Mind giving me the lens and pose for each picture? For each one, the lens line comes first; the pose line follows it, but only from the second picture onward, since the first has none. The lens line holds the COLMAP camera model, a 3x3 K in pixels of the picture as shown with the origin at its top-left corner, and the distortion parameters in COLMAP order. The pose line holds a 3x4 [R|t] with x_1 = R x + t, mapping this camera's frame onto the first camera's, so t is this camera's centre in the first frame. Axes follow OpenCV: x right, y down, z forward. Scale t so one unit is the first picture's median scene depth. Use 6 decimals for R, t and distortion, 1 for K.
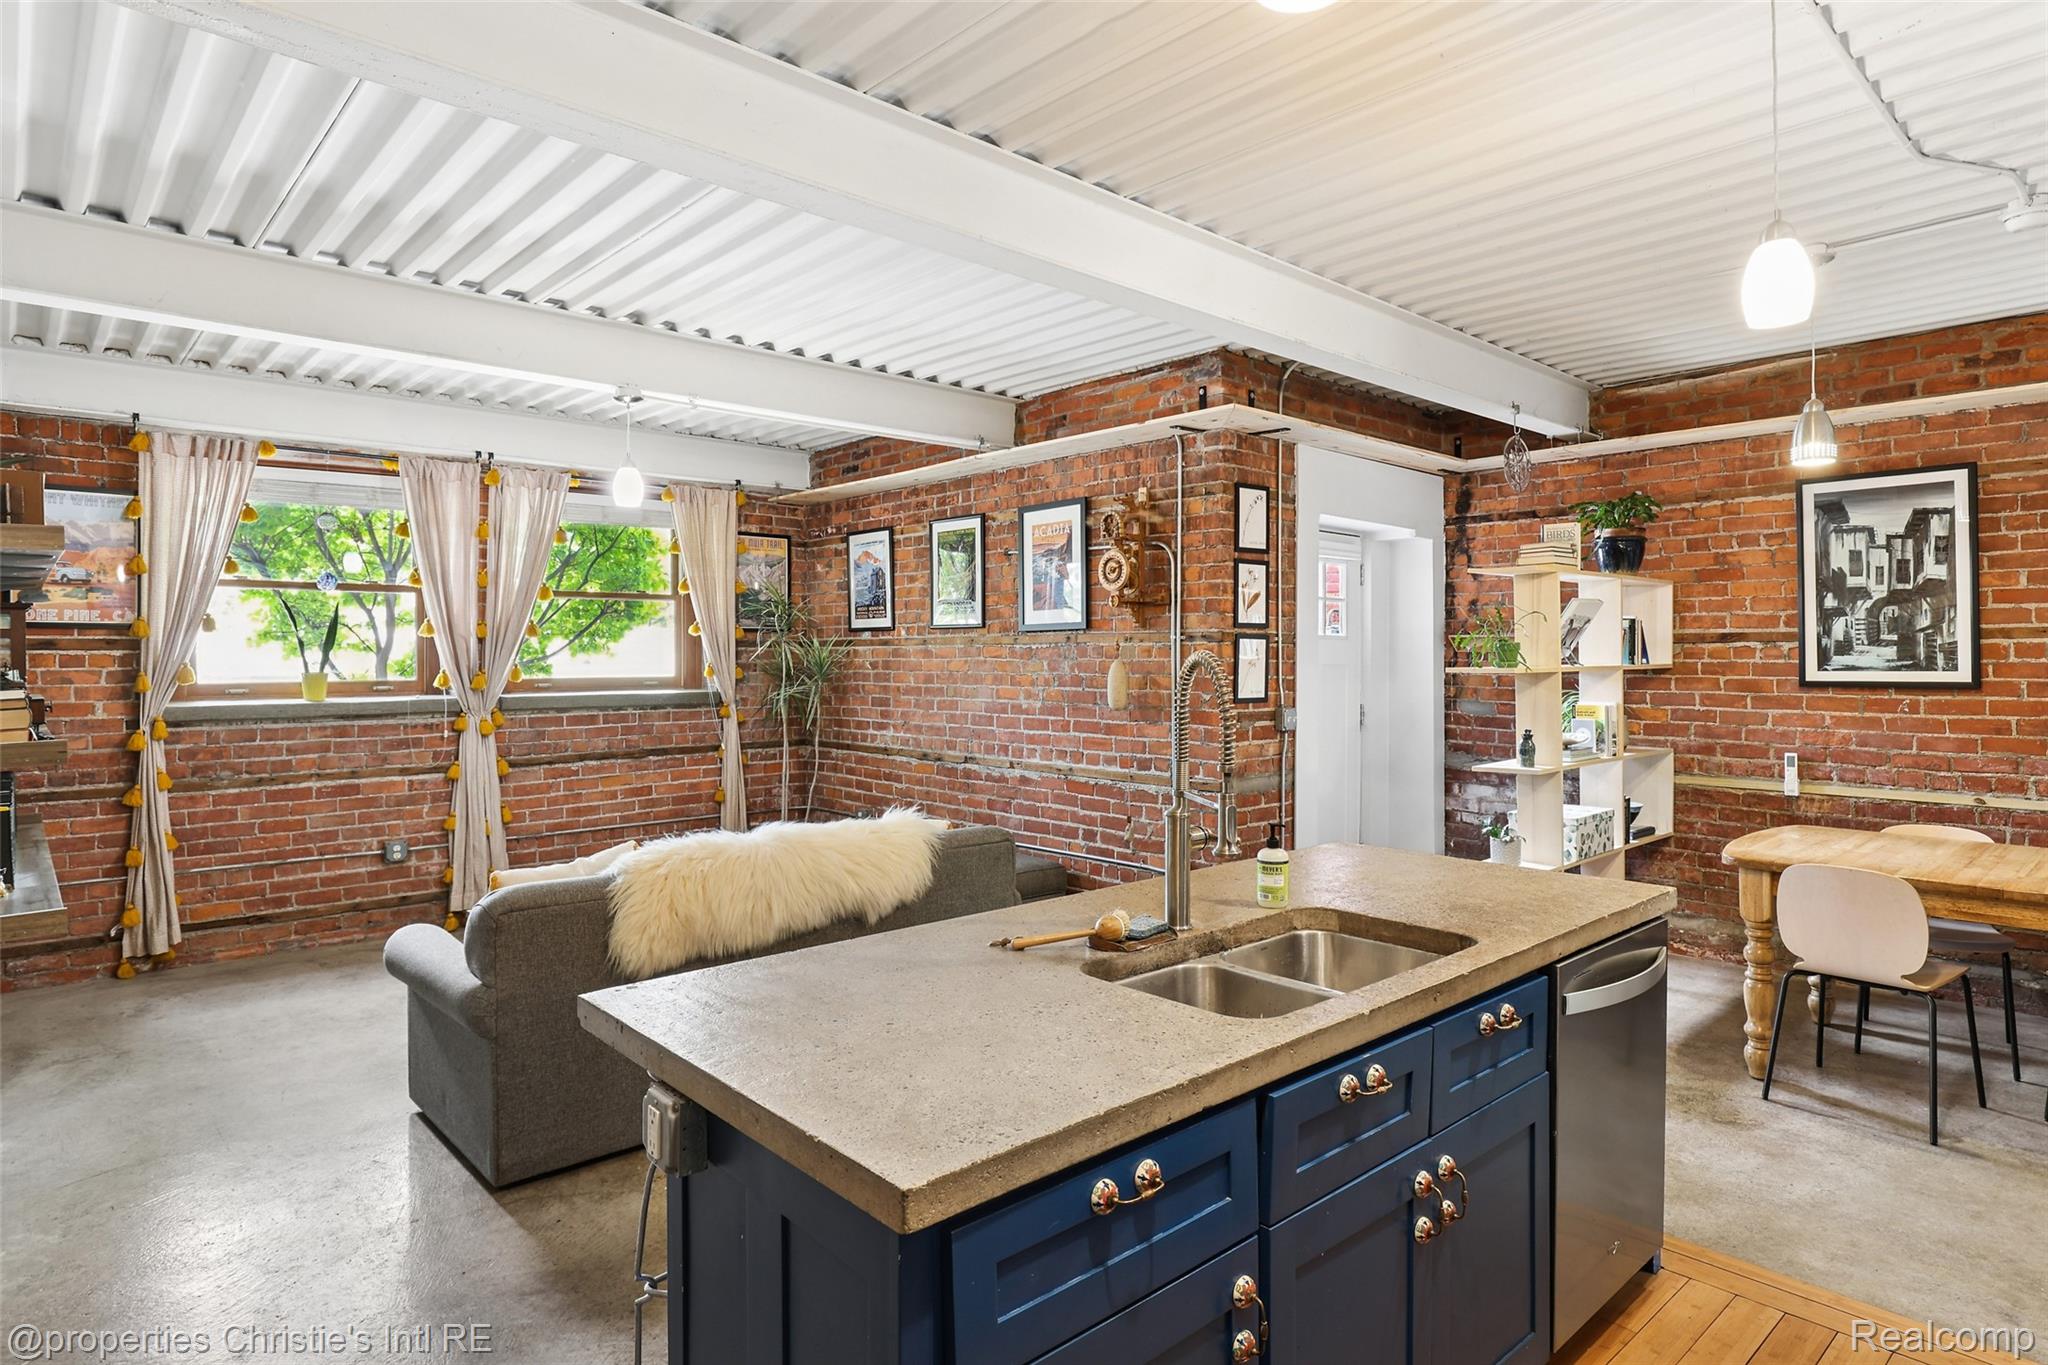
lens RADIAL K [[1129.3, 0, 1032.4], [0, 1129.3, 655.0], [0, 0, 1]] dist [-0.021830, 0.004577]
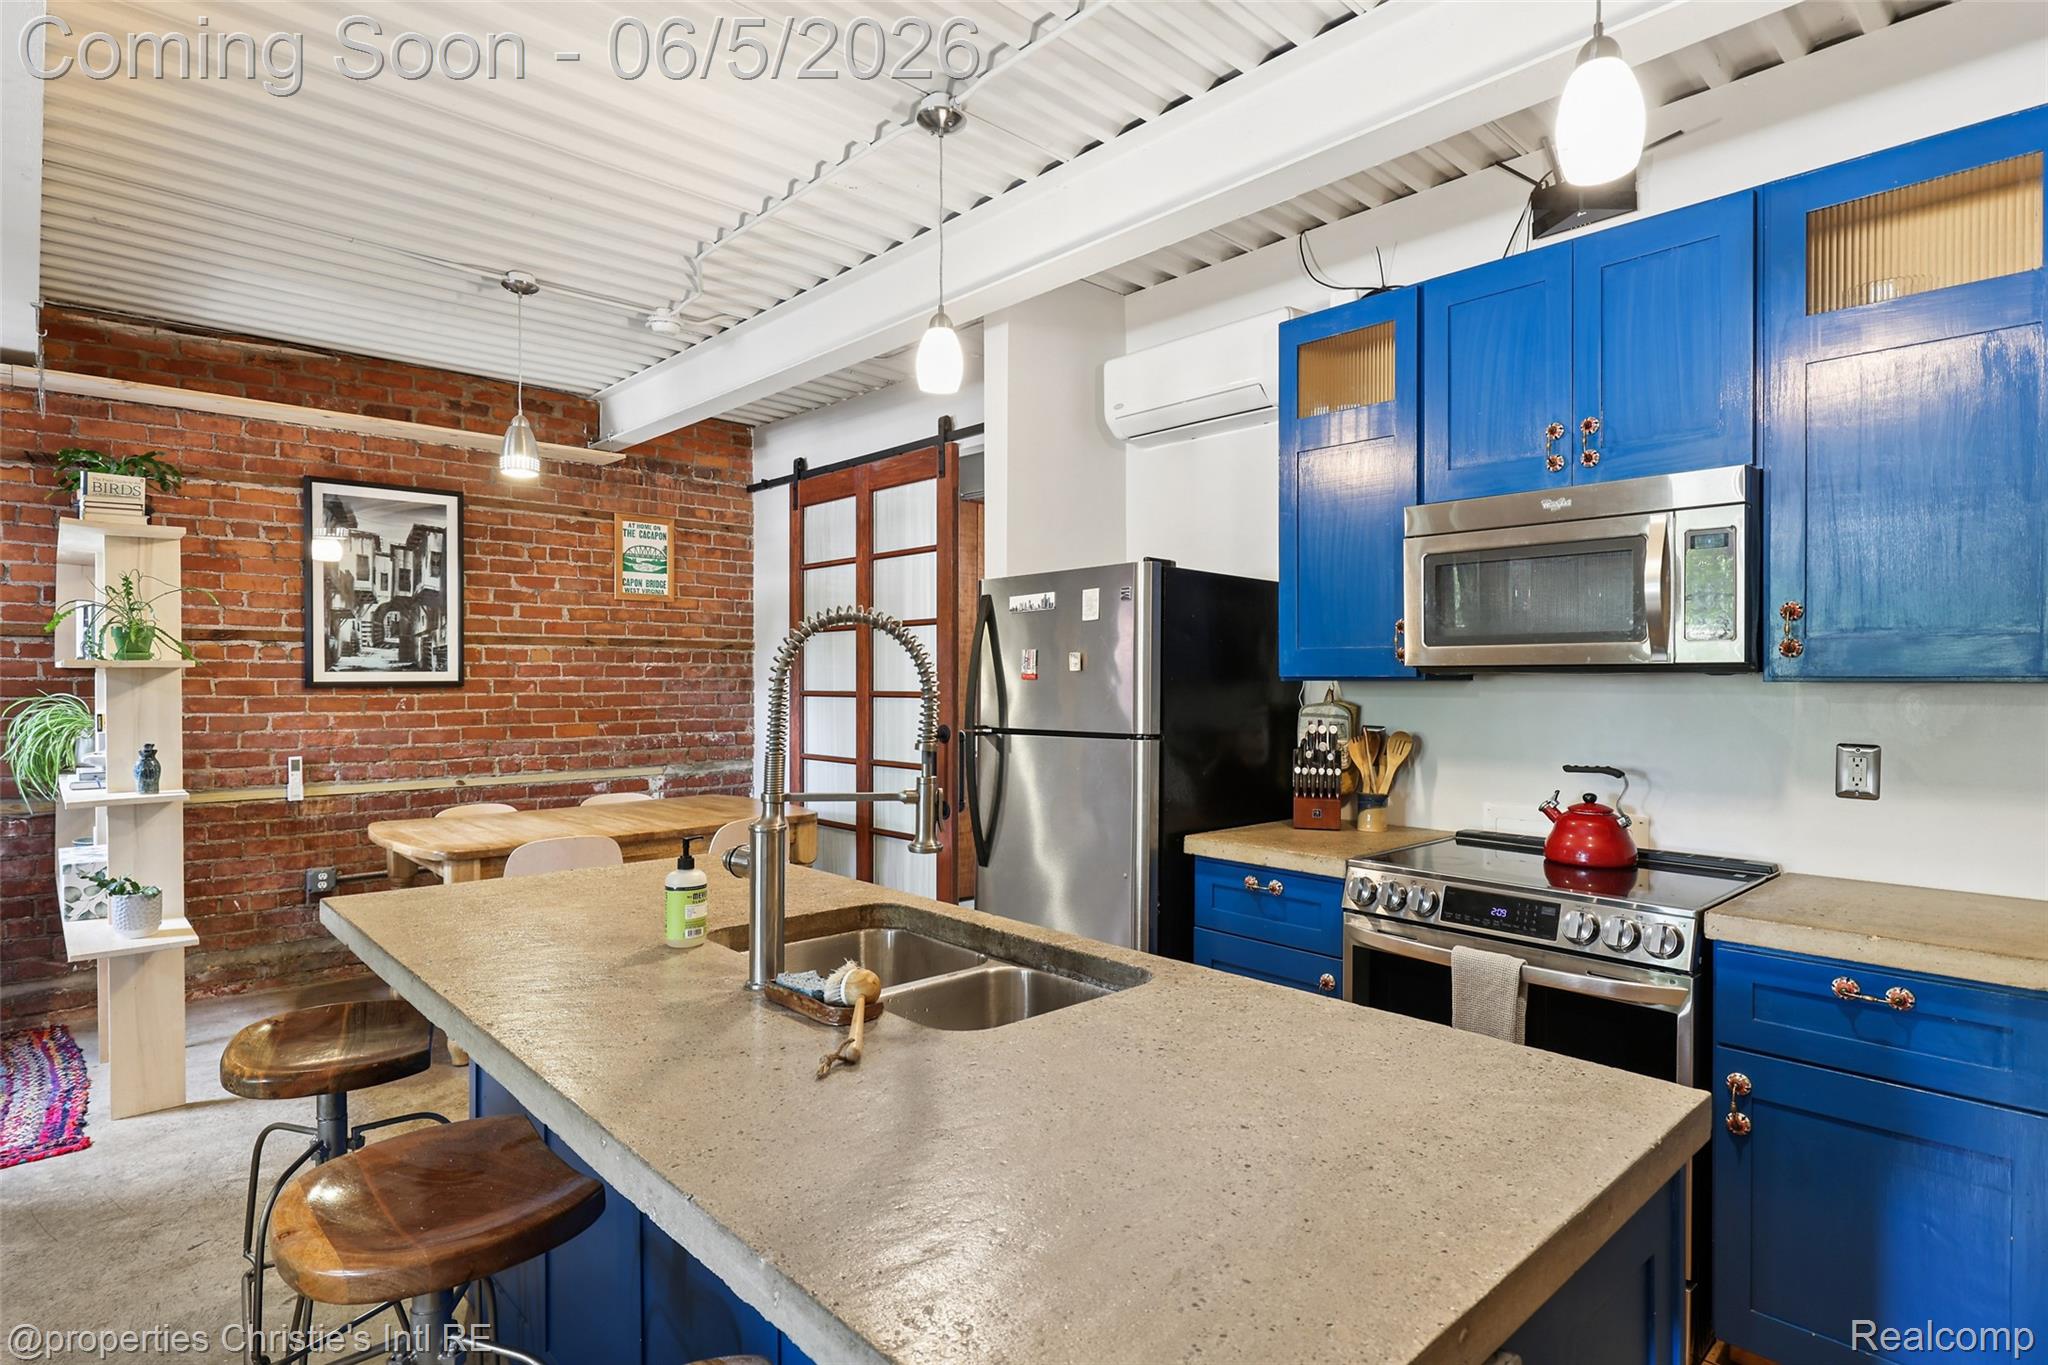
lens RADIAL K [[1066.2, 0, 1030.5], [0, 1066.2, 682.9], [0, 0, 1]] dist [0.000140, -0.000889]
pose [[-0.014447, -0.002419, 0.999893, -0.249952], [-0.001656, 0.999996, 0.002396, 0.020337], [-0.999894, -0.001621, -0.014451, 0.374672]]
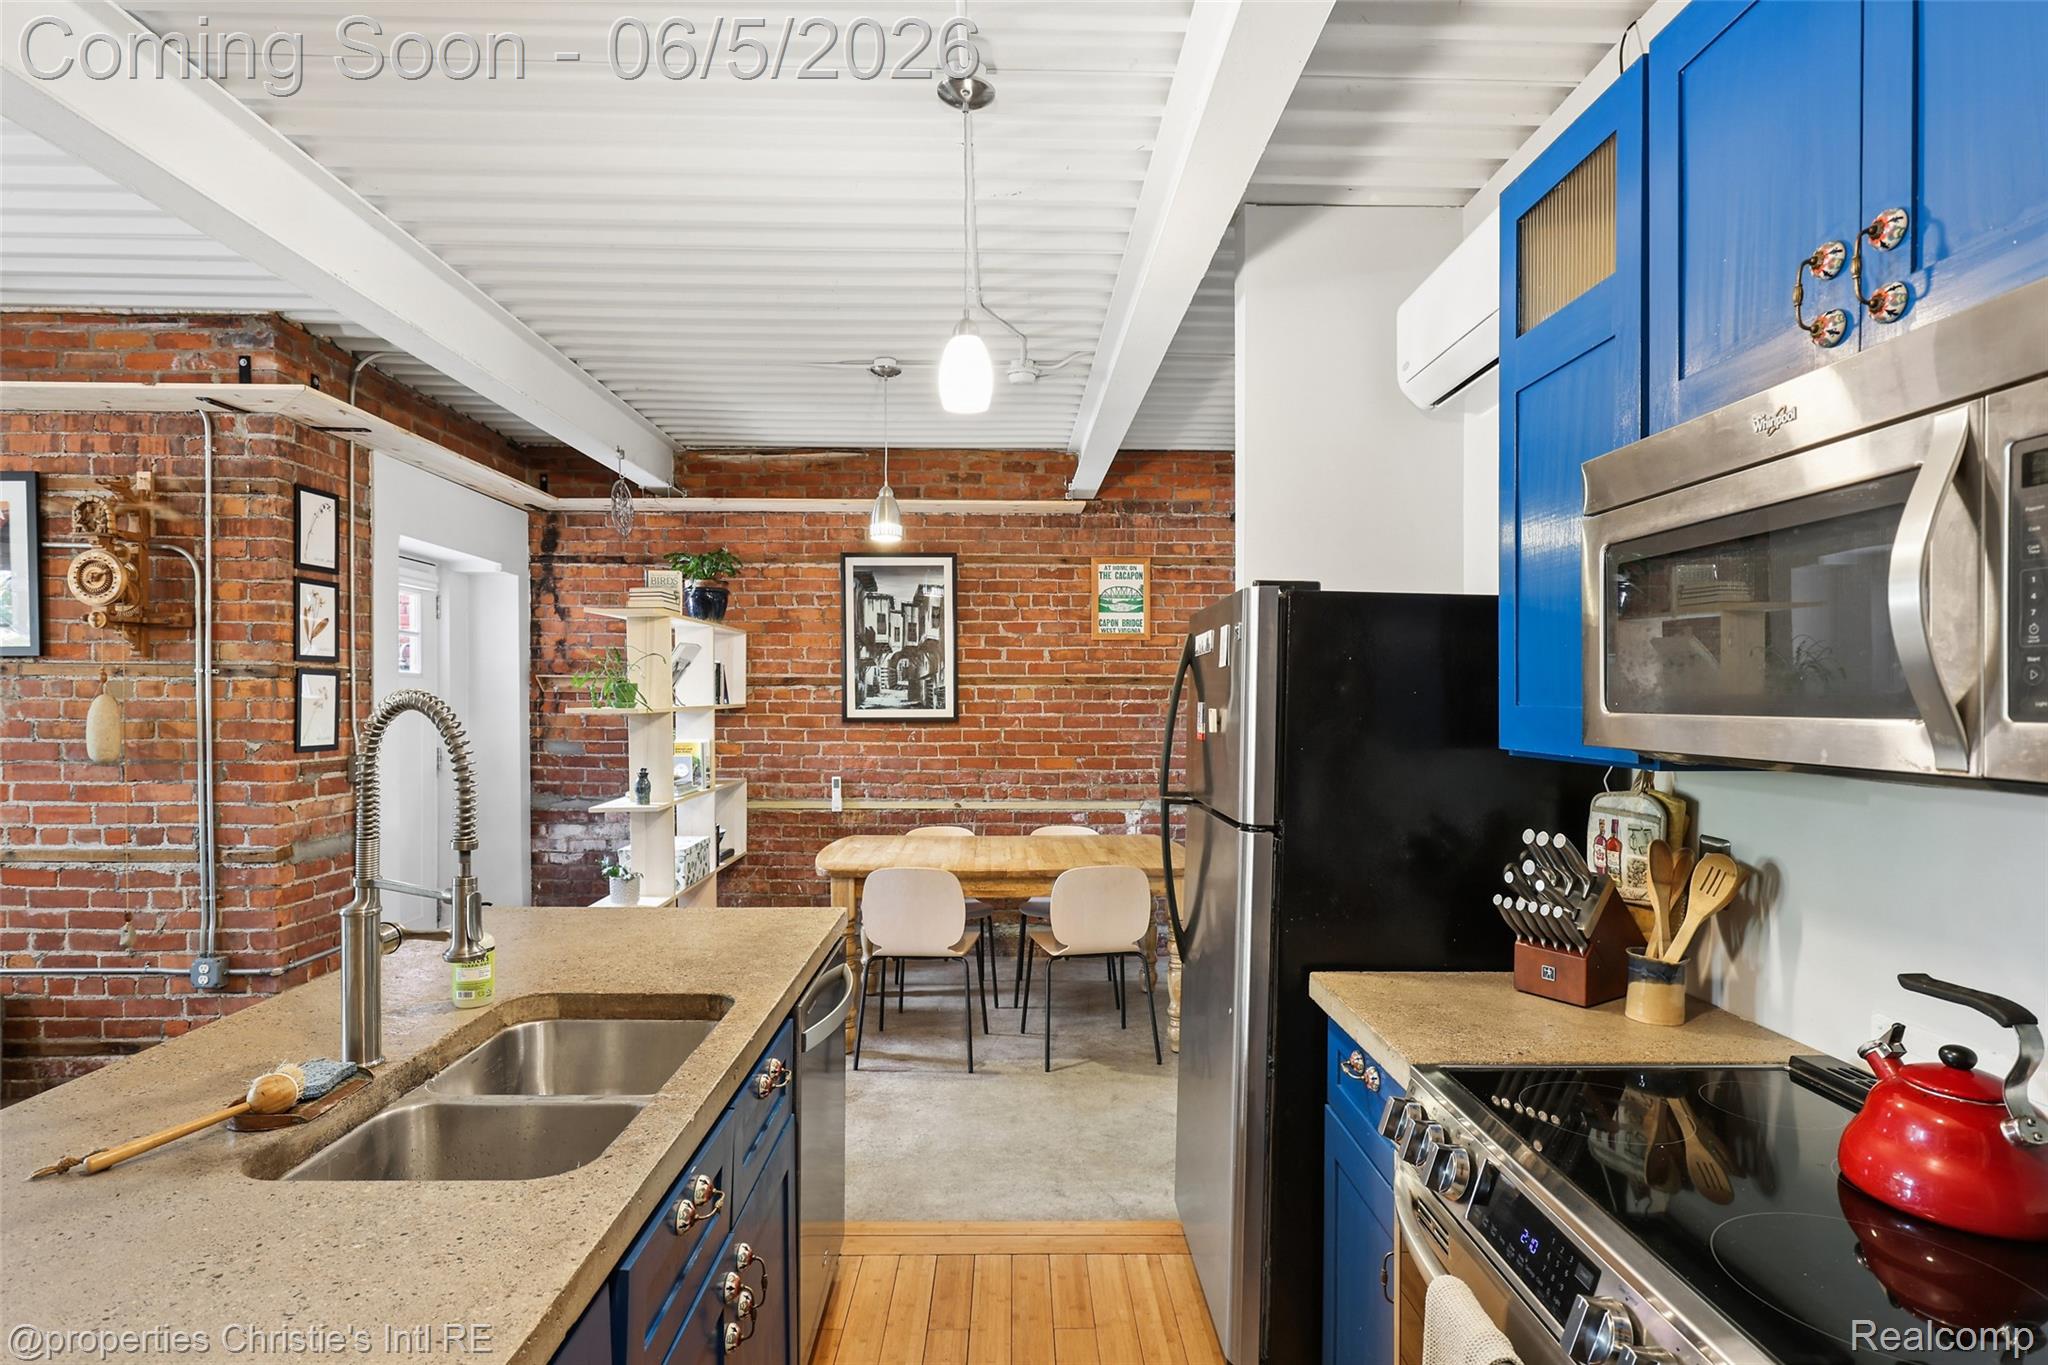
lens RADIAL K [[1040.9, 0, 1019.3], [0, 1040.9, 716.4], [0, 0, 1]] dist [-0.001096, -0.001237]
pose [[0.658796, -0.010811, 0.752244, -0.043154], [-0.004944, 0.999813, 0.018699, -0.000345], [-0.752305, -0.016038, 0.658620, 0.102448]]
